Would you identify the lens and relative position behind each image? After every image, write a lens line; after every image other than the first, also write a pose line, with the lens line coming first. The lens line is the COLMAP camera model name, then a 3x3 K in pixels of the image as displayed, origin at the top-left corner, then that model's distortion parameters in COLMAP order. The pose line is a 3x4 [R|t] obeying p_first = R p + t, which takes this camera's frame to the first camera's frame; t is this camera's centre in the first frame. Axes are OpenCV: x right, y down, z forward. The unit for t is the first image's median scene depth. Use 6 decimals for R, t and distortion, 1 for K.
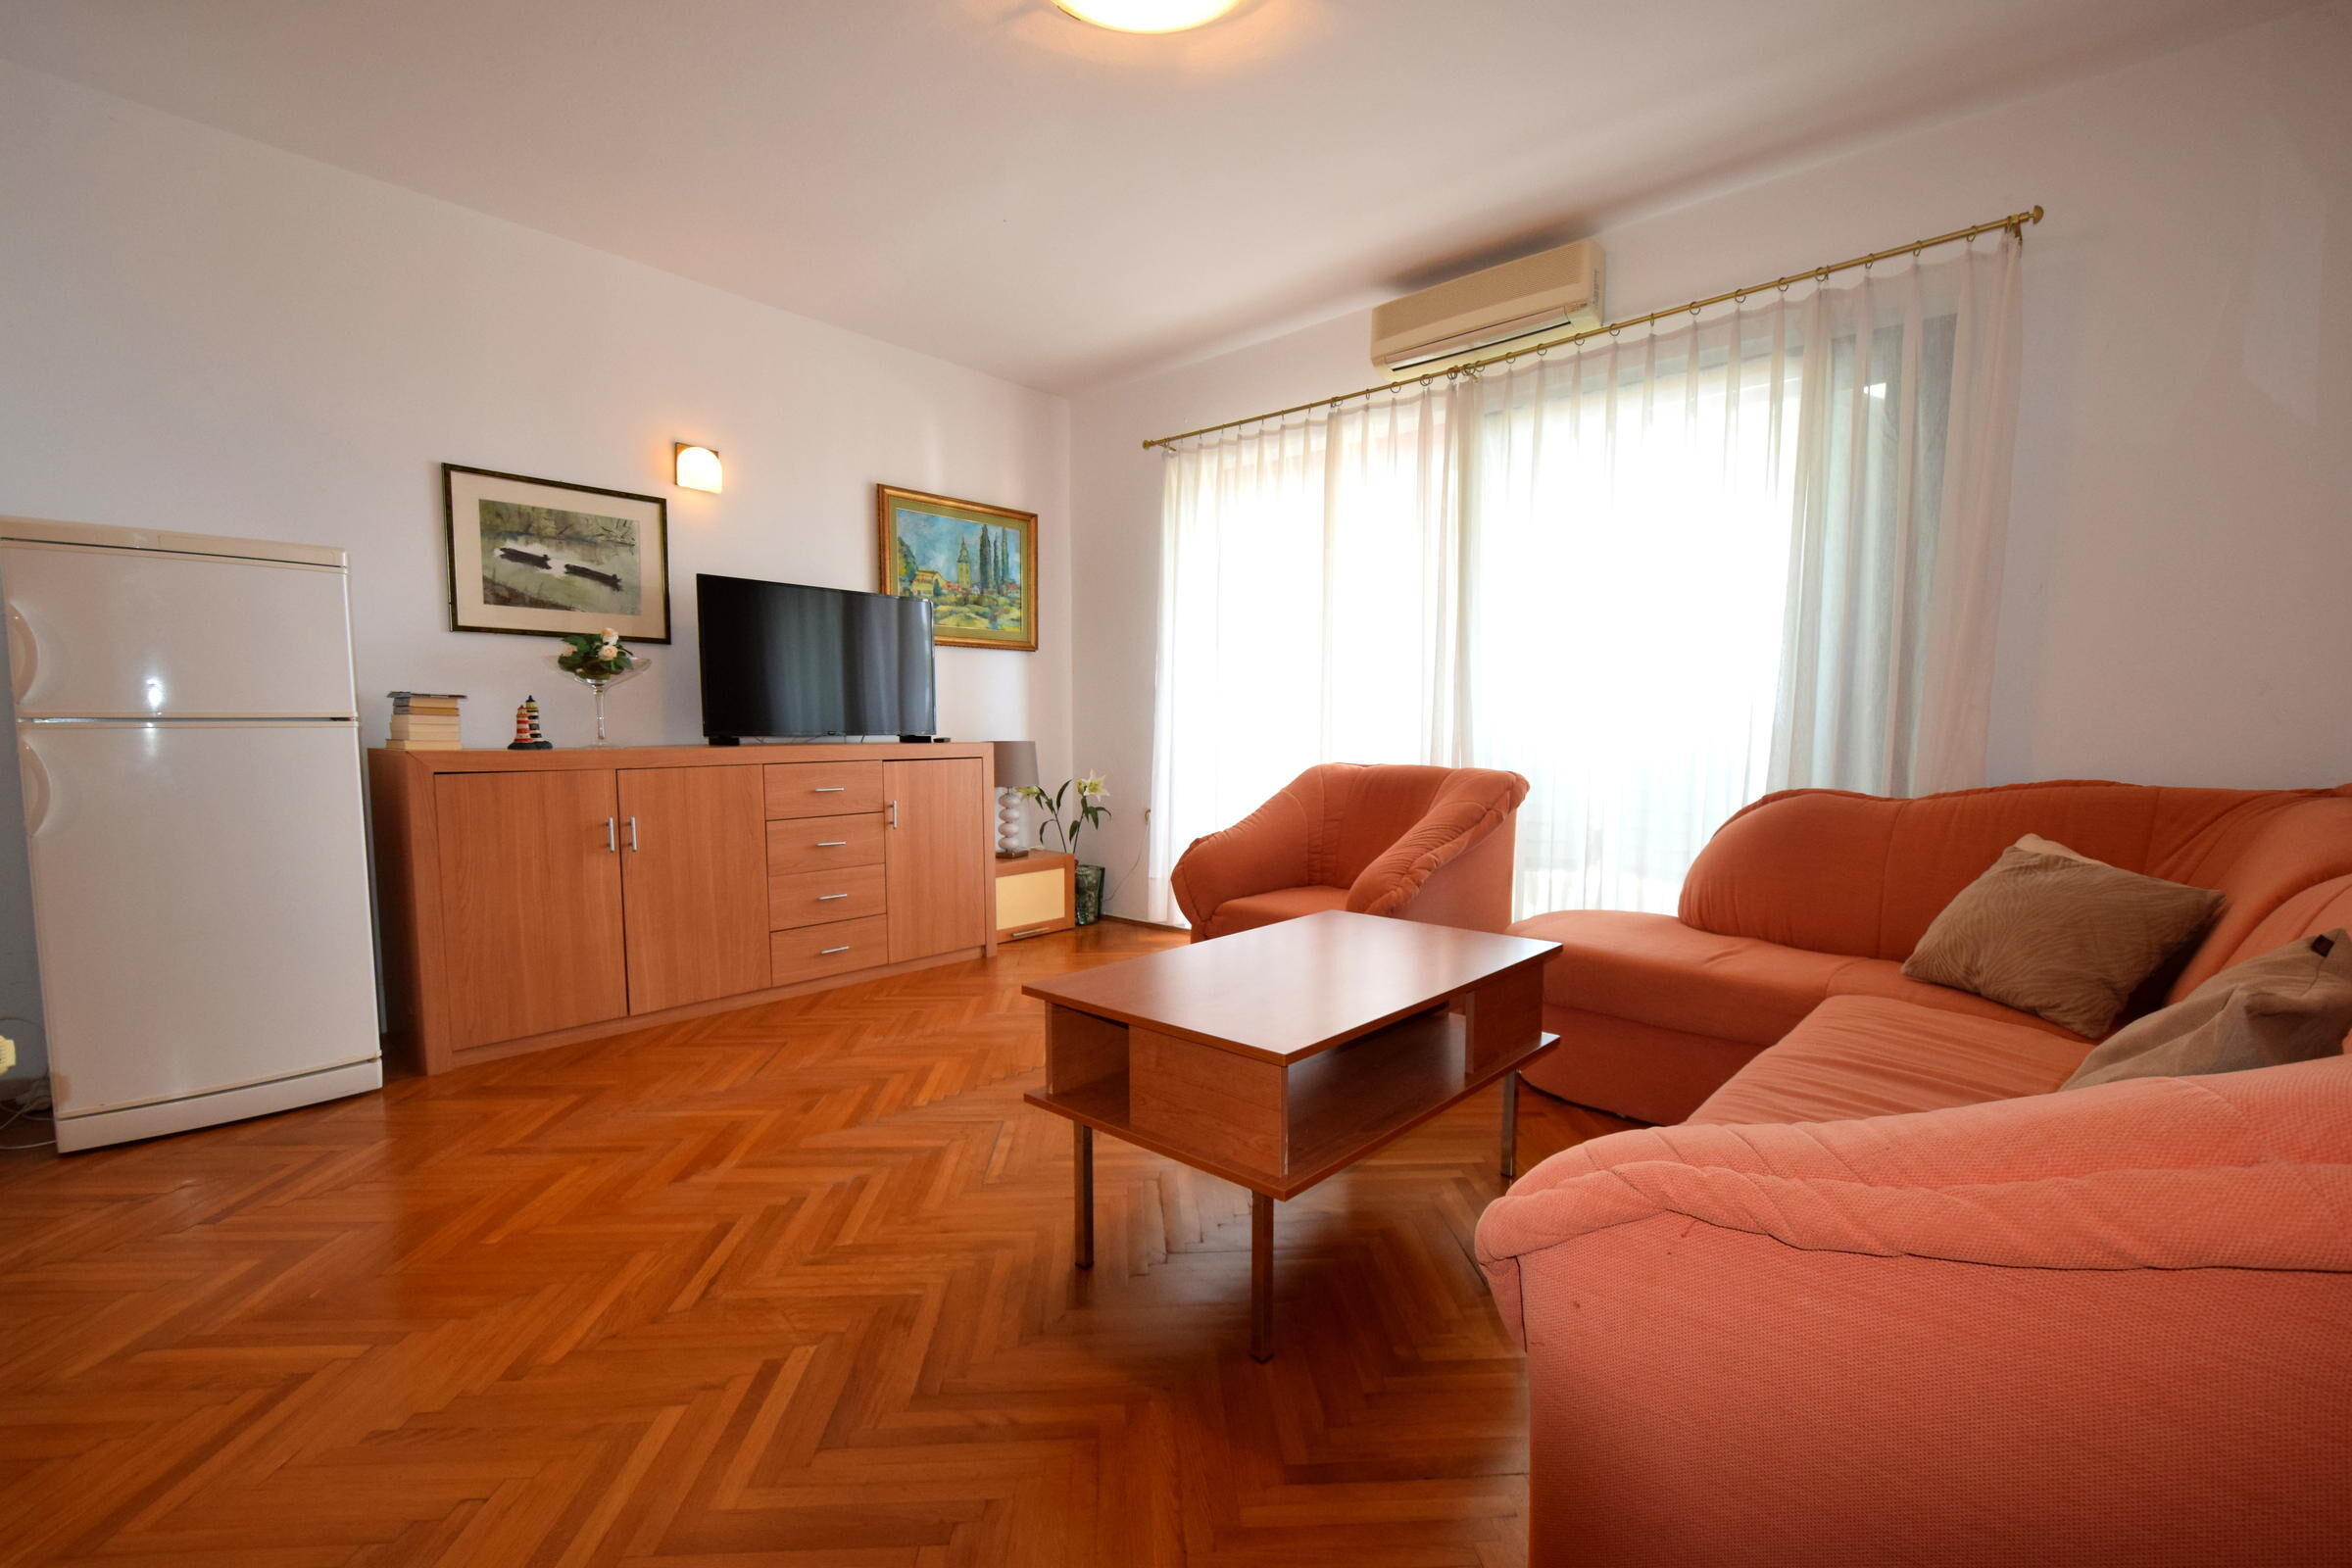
lens RADIAL K [[1030.3, 0, 1187.2], [0, 1030.3, 814.5], [0, 0, 1]] dist [0.007594, -0.006462]
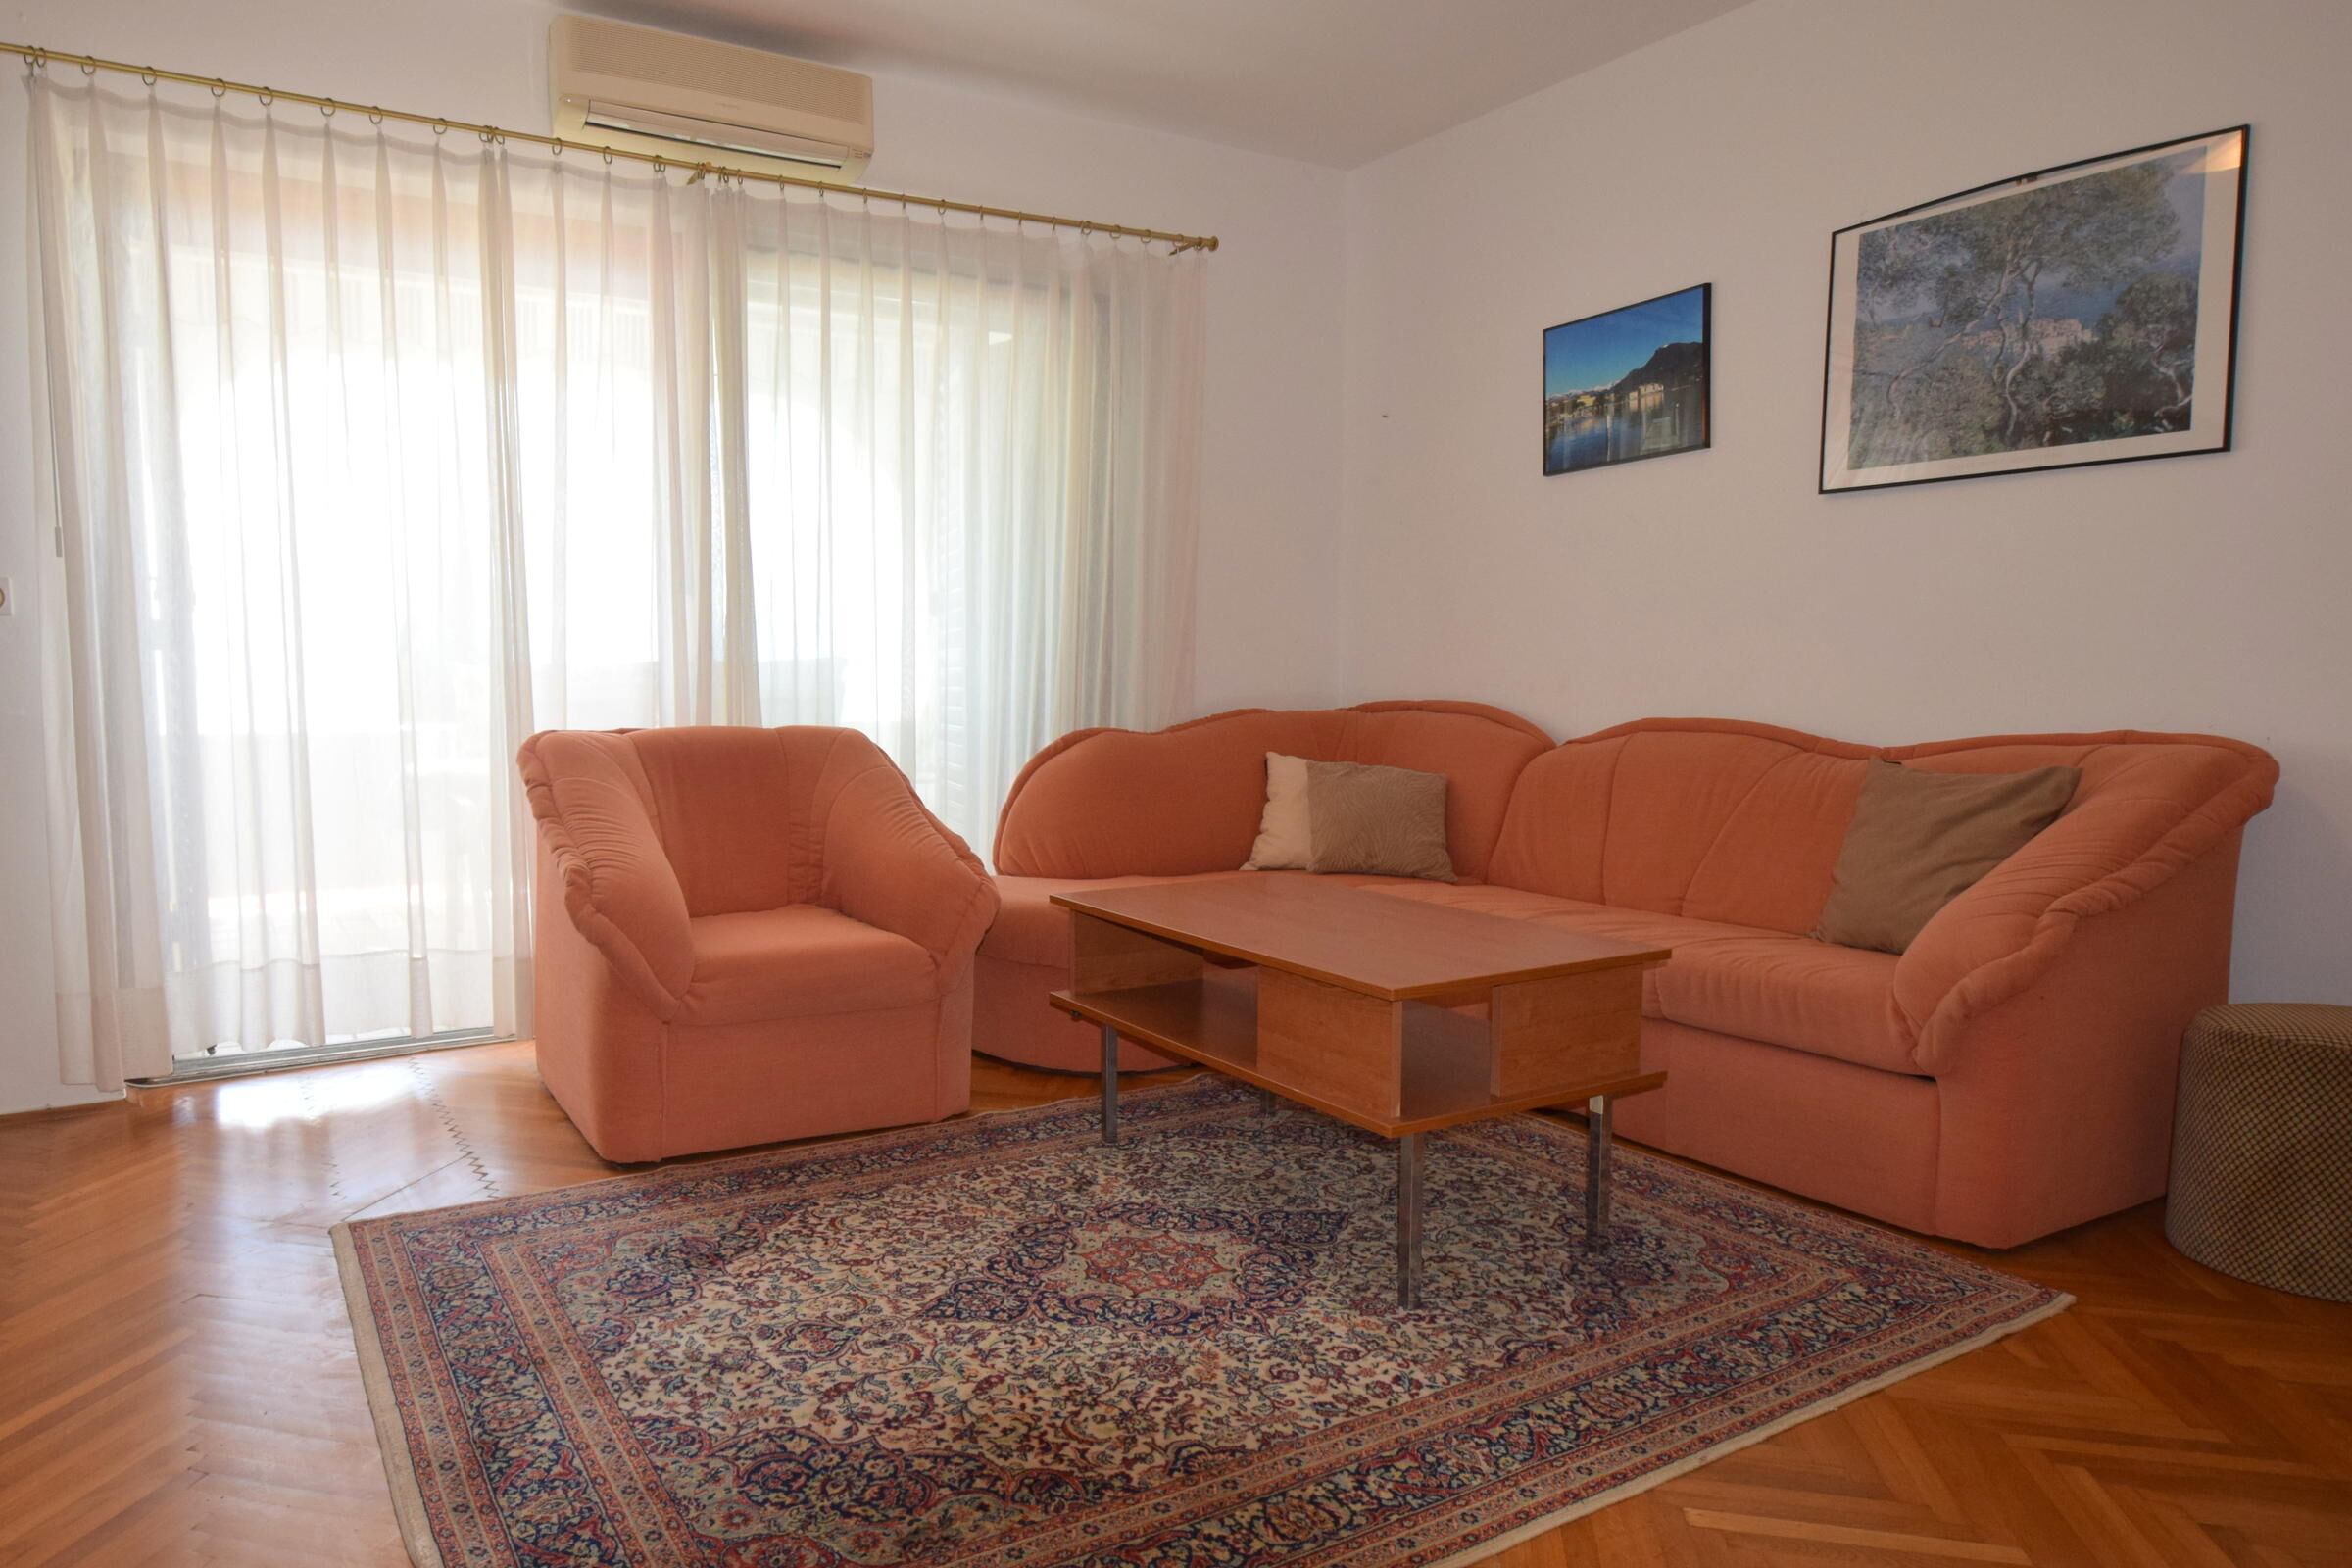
lens RADIAL K [[1461.9, 0, 1036.8], [0, 1461.9, 791.8], [0, 0, 1]] dist [0.000865, -0.000478]
pose [[0.309261, -0.081345, 0.947492, -0.755469], [0.091569, 0.994252, 0.055471, -0.044327], [-0.946558, 0.069606, 0.314933, 0.569761]]
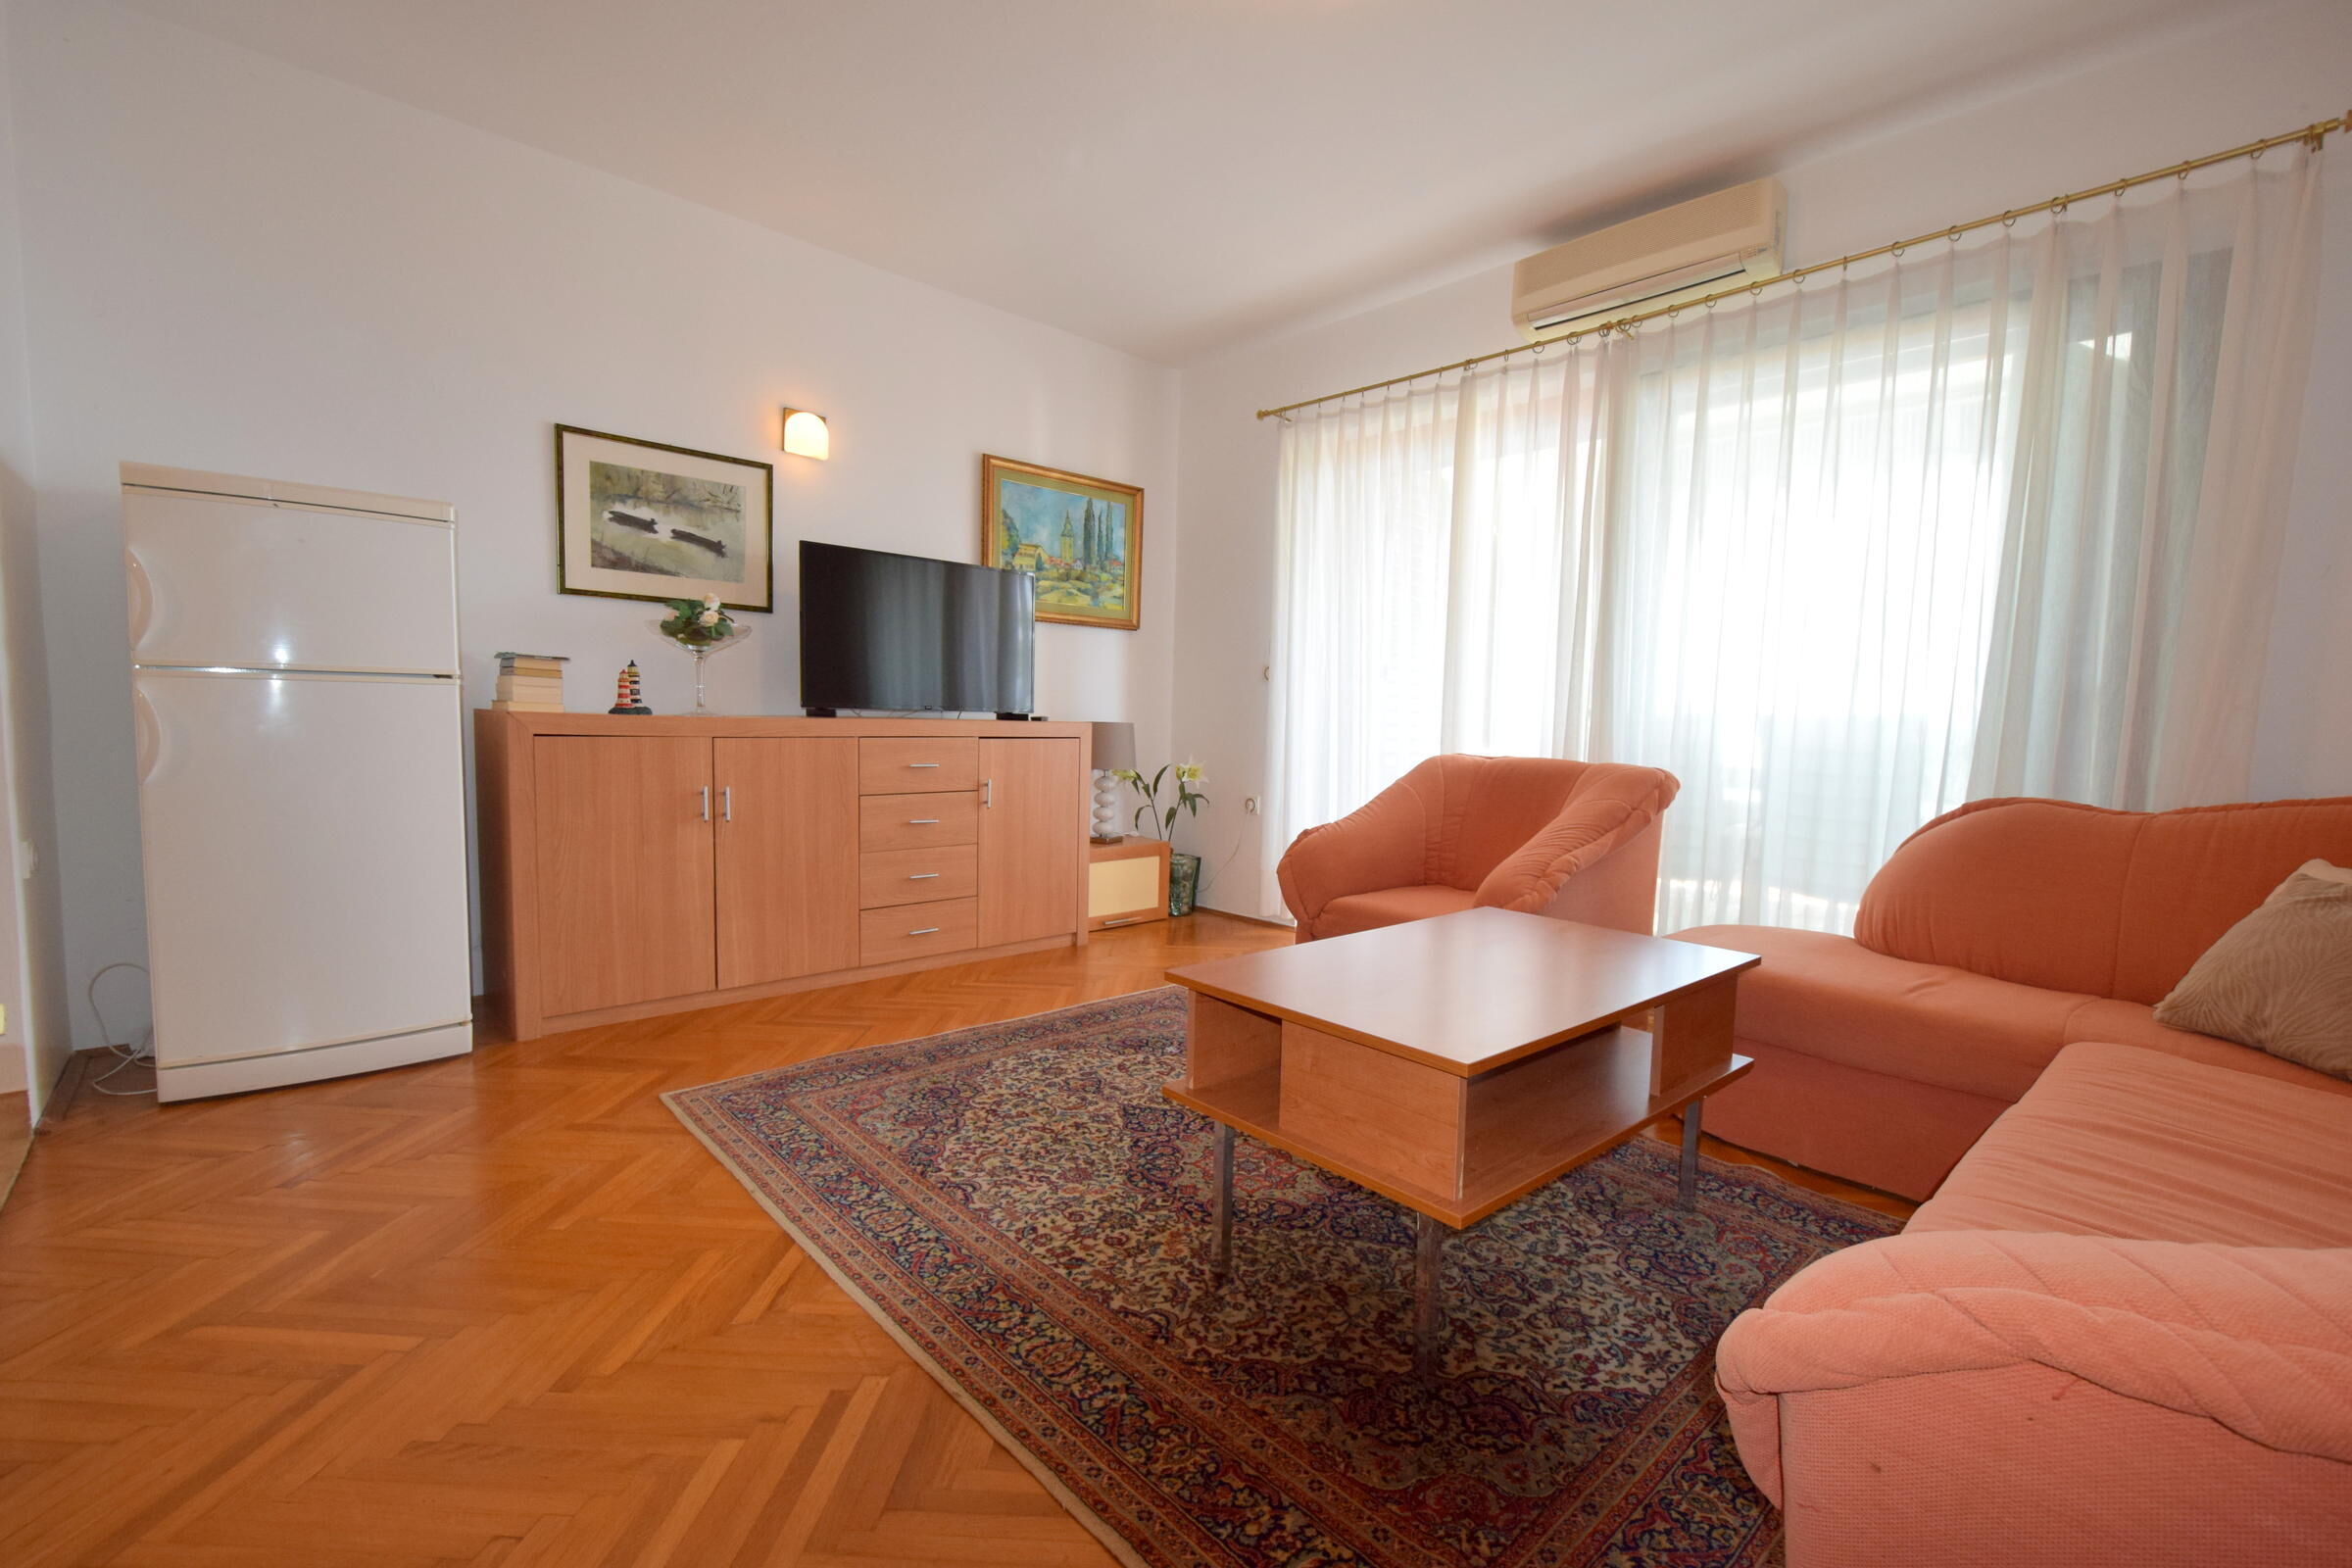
lens RADIAL K [[1023.8, 0, 1181.1], [0, 1023.8, 805.4], [0, 0, 1]] dist [0.004920, -0.003766]
pose [[0.995546, 0.034209, -0.087855, -0.024936], [-0.034271, 0.999412, 0.000802, 0.005016], [0.087830, 0.002213, 0.996133, 0.075199]]
